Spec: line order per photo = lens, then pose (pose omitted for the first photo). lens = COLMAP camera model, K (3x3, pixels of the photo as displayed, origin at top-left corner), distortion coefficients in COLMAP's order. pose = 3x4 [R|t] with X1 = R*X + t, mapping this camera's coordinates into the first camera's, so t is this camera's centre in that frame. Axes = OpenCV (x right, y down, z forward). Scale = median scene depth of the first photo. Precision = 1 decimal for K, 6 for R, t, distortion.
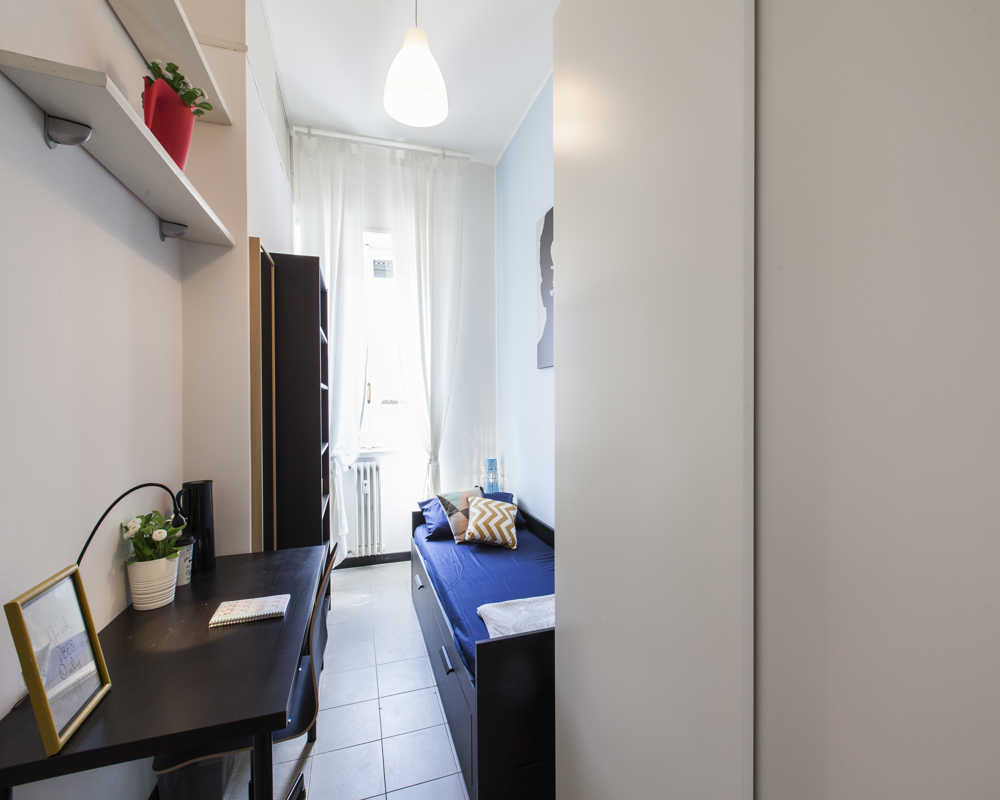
lens RADIAL K [[447.7, 0, 501.0], [0, 447.7, 398.7], [0, 0, 1]] dist [-0.008612, -0.000729]
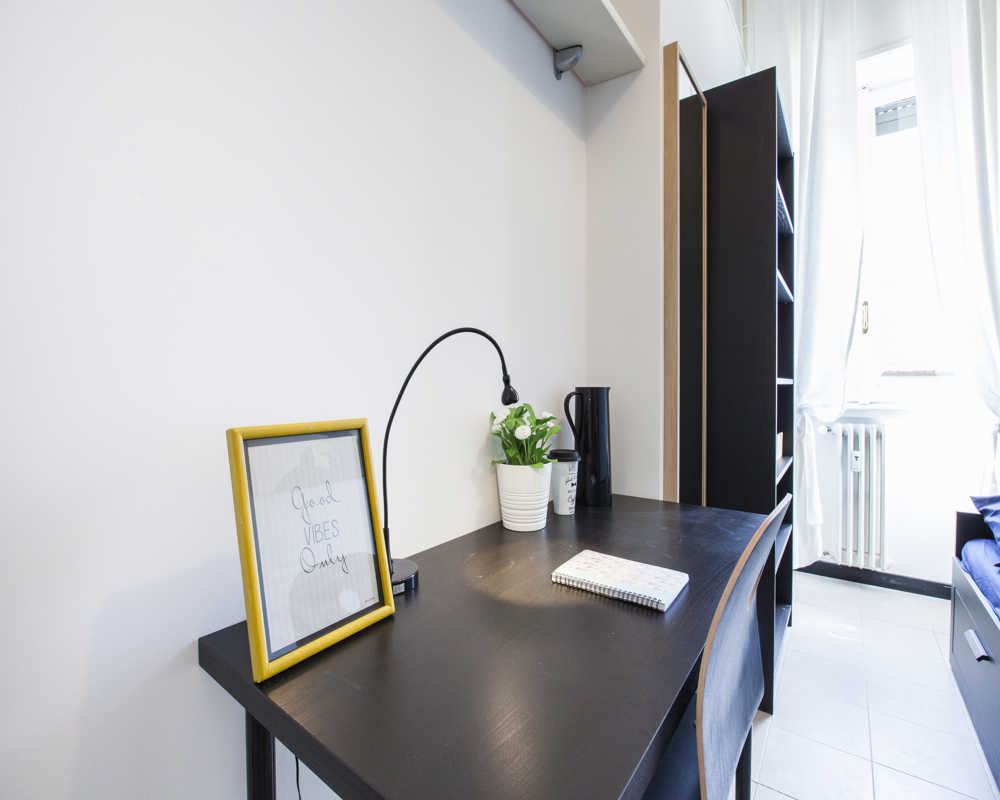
lens RADIAL K [[447.7, 0, 518.7], [0, 447.7, 392.2], [0, 0, 1]] dist [-0.008612, -0.000729]
pose [[0.589085, 0.015195, -0.807928, -0.079248], [-0.006147, 0.999879, 0.014323, 0.102333], [0.808047, -0.003472, 0.589107, 0.249119]]
